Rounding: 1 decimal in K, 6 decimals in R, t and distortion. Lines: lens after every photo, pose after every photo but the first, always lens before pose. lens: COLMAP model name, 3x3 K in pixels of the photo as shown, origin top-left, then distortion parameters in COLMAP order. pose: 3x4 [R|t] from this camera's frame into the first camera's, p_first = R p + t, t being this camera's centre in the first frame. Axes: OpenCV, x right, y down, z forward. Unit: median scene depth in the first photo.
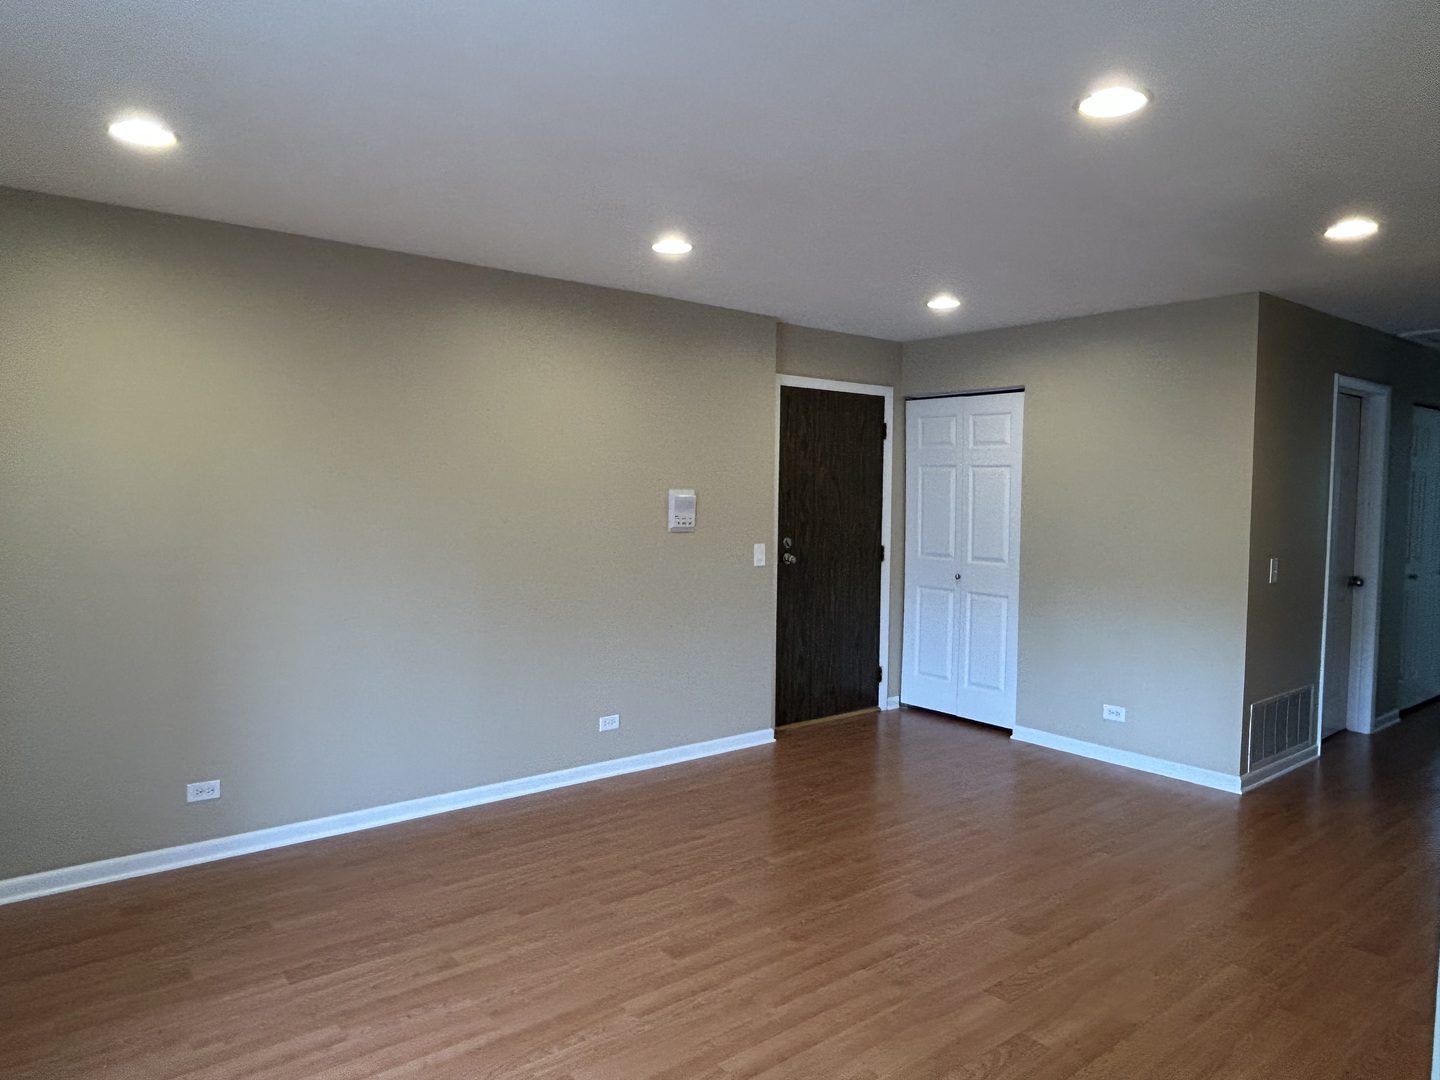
lens RADIAL K [[951.1, 0, 712.5], [0, 951.1, 536.6], [0, 0, 1]] dist [-0.009802, 0.001312]
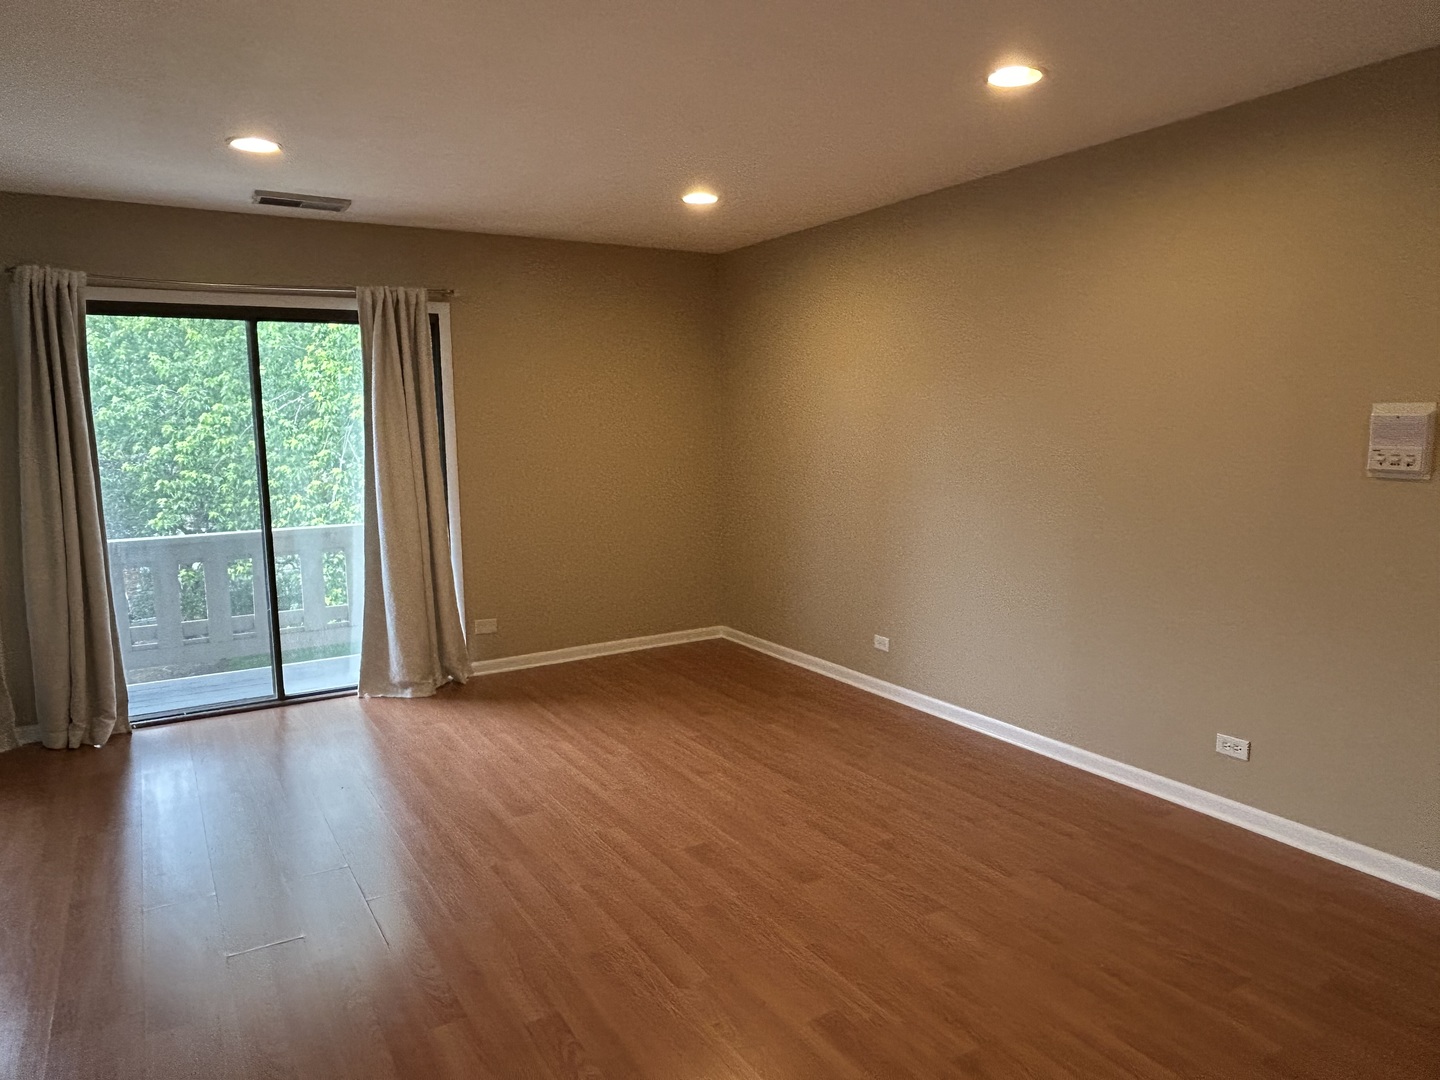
lens RADIAL K [[951.1, 0, 712.5], [0, 951.1, 536.6], [0, 0, 1]] dist [-0.009802, 0.001312]
pose [[-0.128748, 0.115024, -0.984984, 0.910225], [-0.040117, 0.991833, 0.121067, -0.035572], [0.990866, 0.055102, -0.123082, 1.064299]]
